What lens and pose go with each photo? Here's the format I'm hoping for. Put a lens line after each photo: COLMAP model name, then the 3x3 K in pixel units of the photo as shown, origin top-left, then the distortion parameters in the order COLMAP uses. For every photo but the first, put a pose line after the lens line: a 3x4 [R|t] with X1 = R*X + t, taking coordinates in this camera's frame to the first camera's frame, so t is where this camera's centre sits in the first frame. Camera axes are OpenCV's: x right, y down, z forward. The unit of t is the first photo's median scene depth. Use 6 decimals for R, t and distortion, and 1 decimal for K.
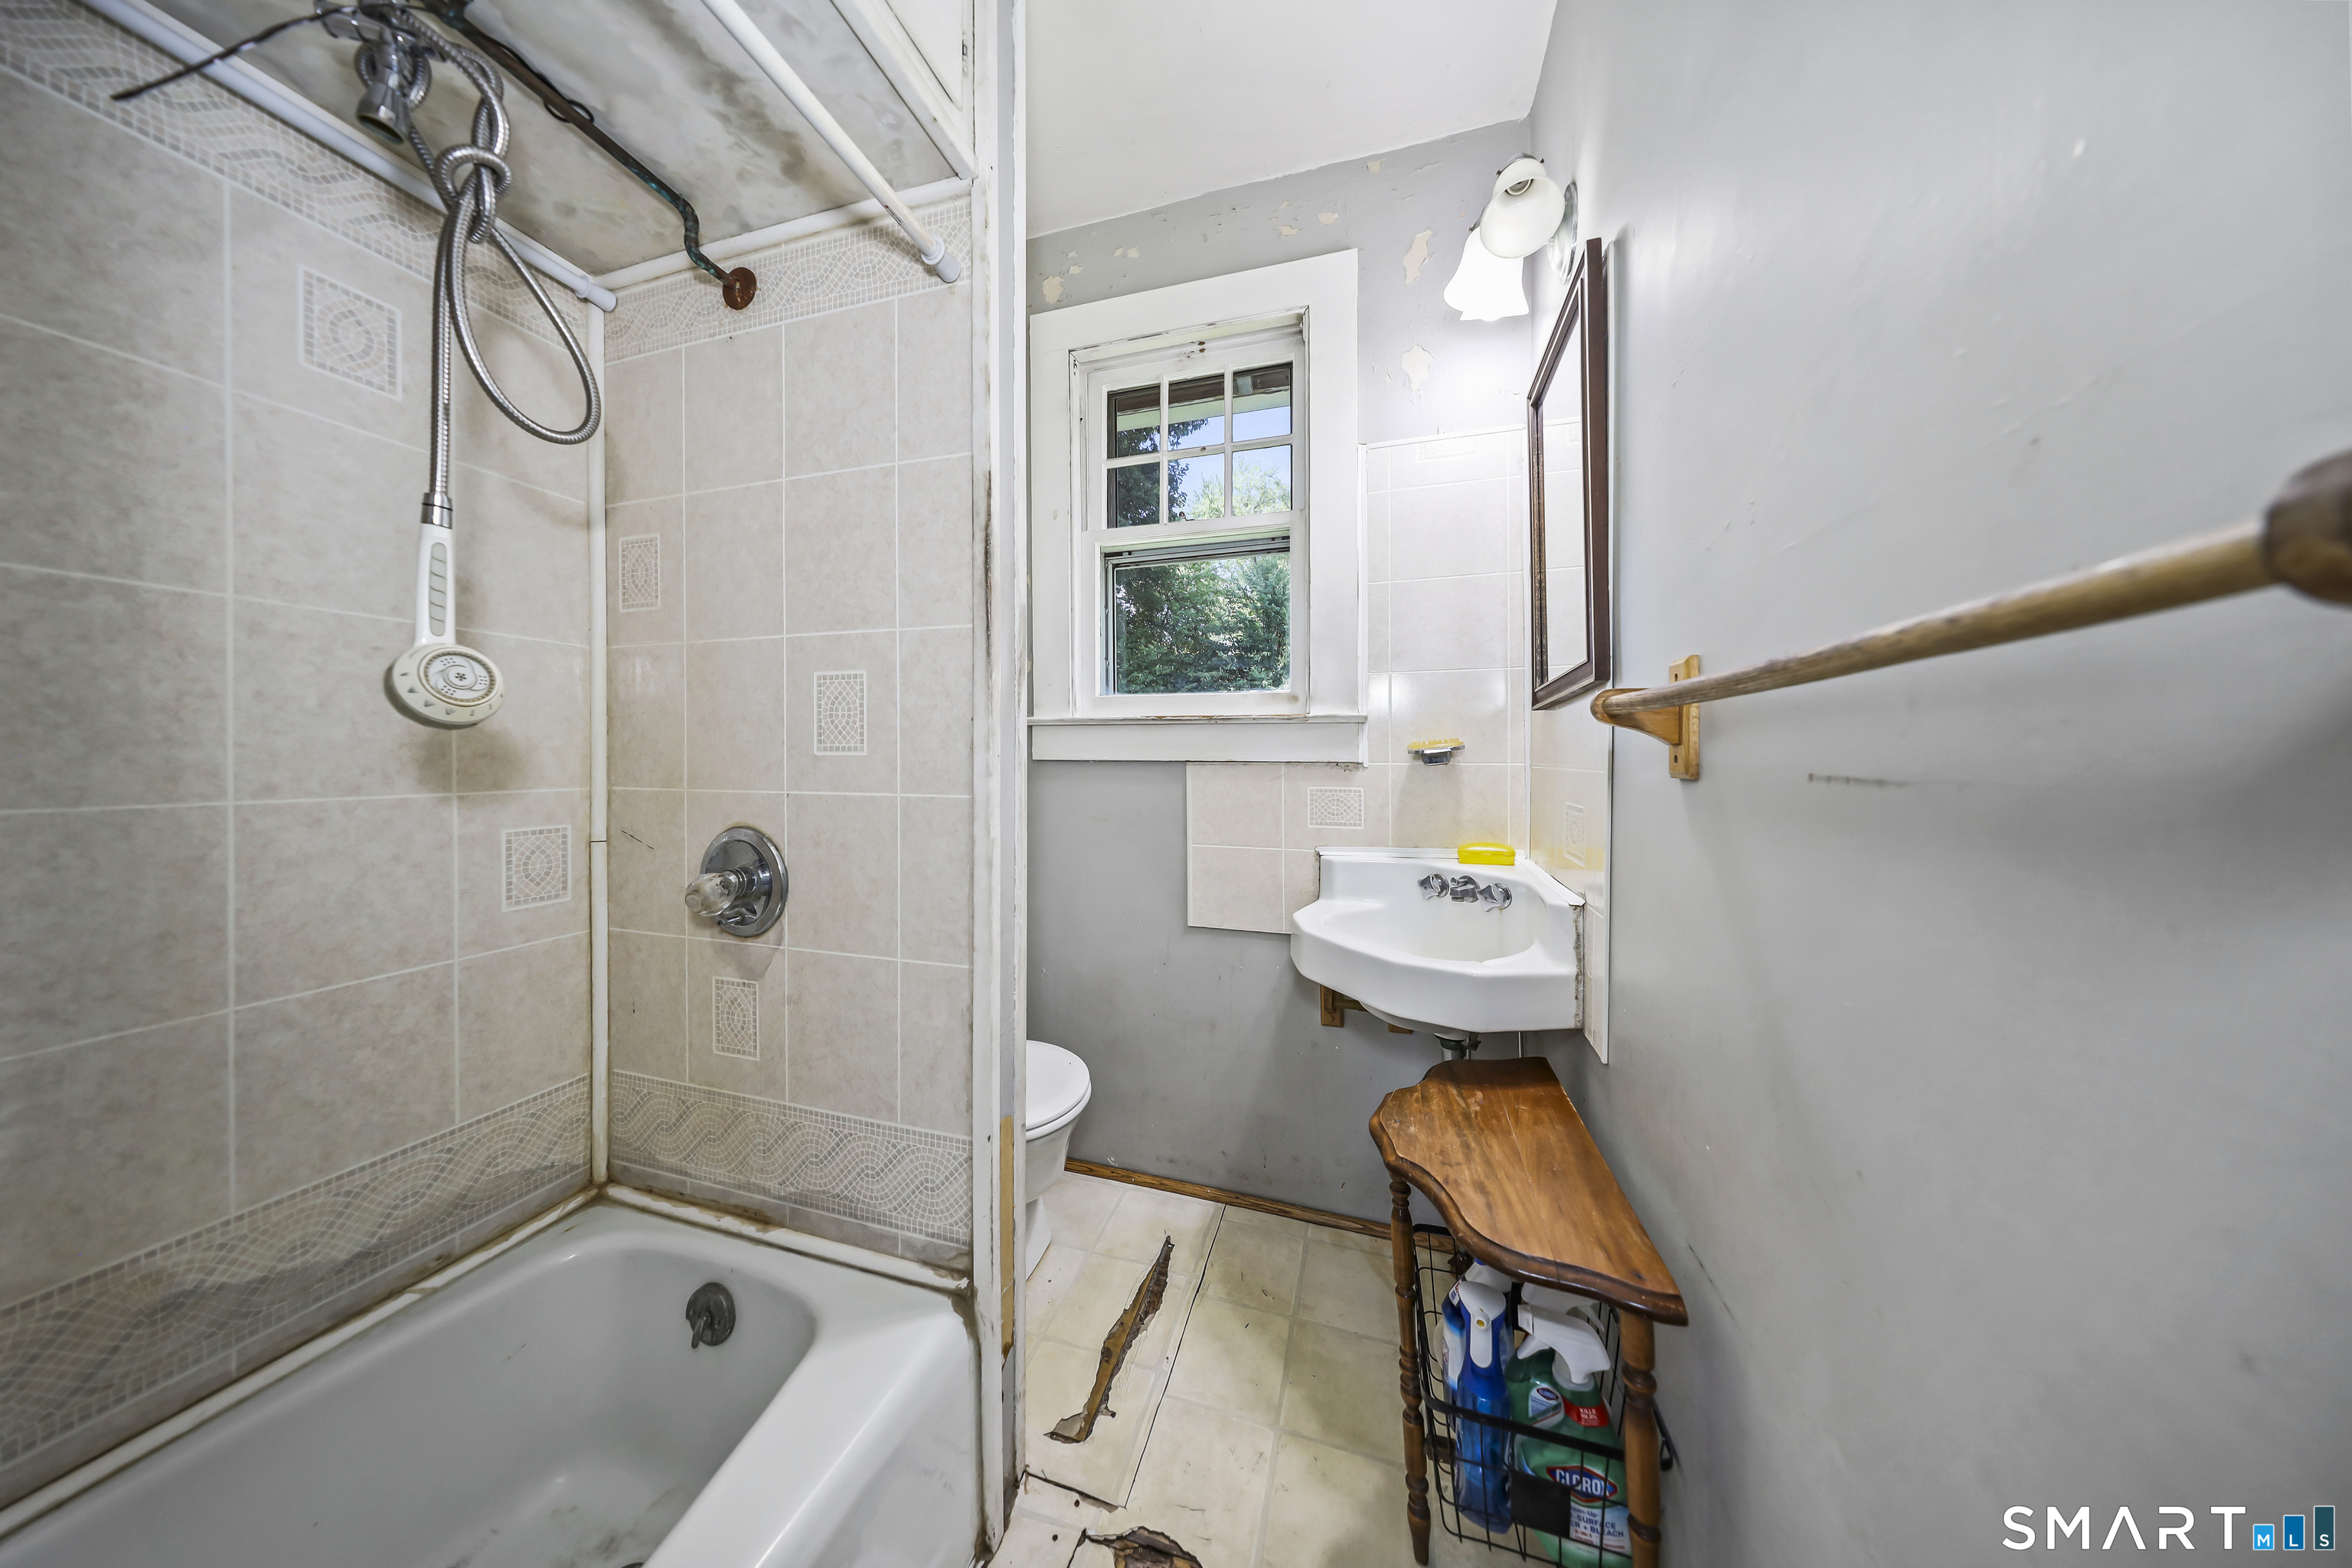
lens RADIAL K [[686.4, 0, 1162.7], [0, 686.4, 748.9], [0, 0, 1]] dist [-0.001415, 0.000168]
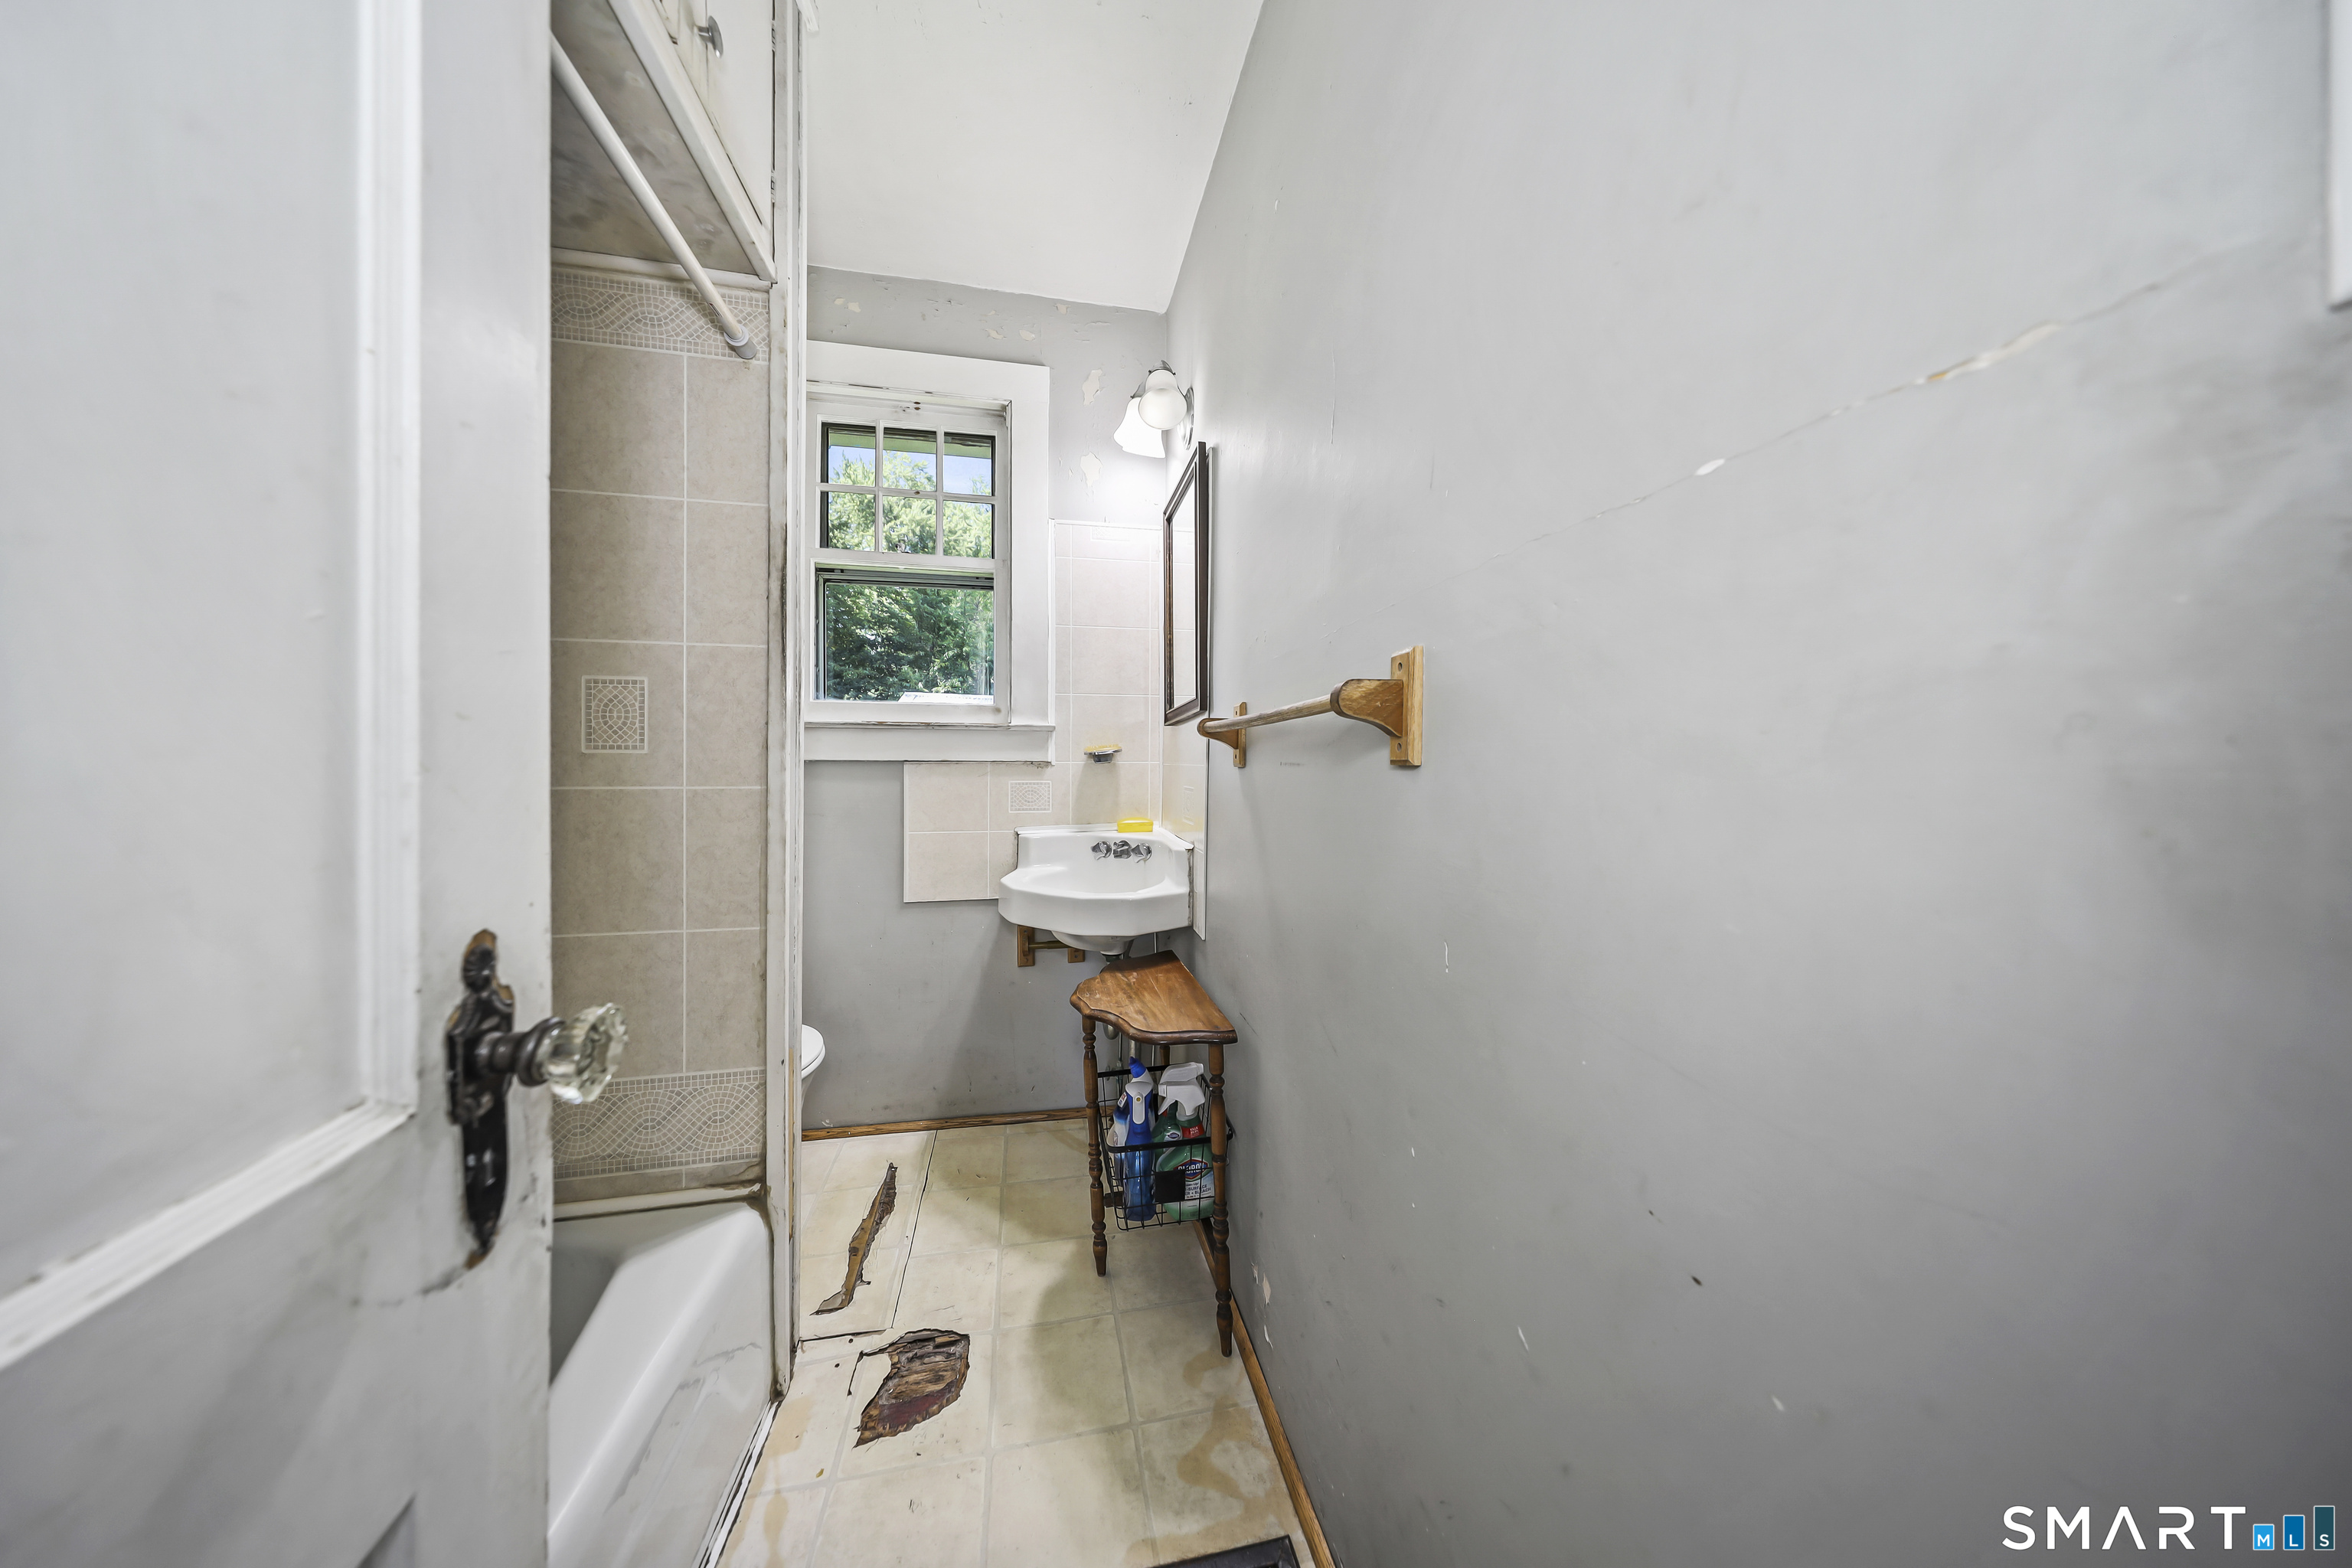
lens RADIAL K [[686.4, 0, 1171.4], [0, 686.4, 762.0], [0, 0, 1]] dist [-0.001415, 0.000168]
pose [[0.869470, -0.000478, 0.493986, -0.230391], [-0.006952, 0.999889, 0.013204, 0.002789], [-0.493938, -0.014915, 0.869369, -0.377425]]
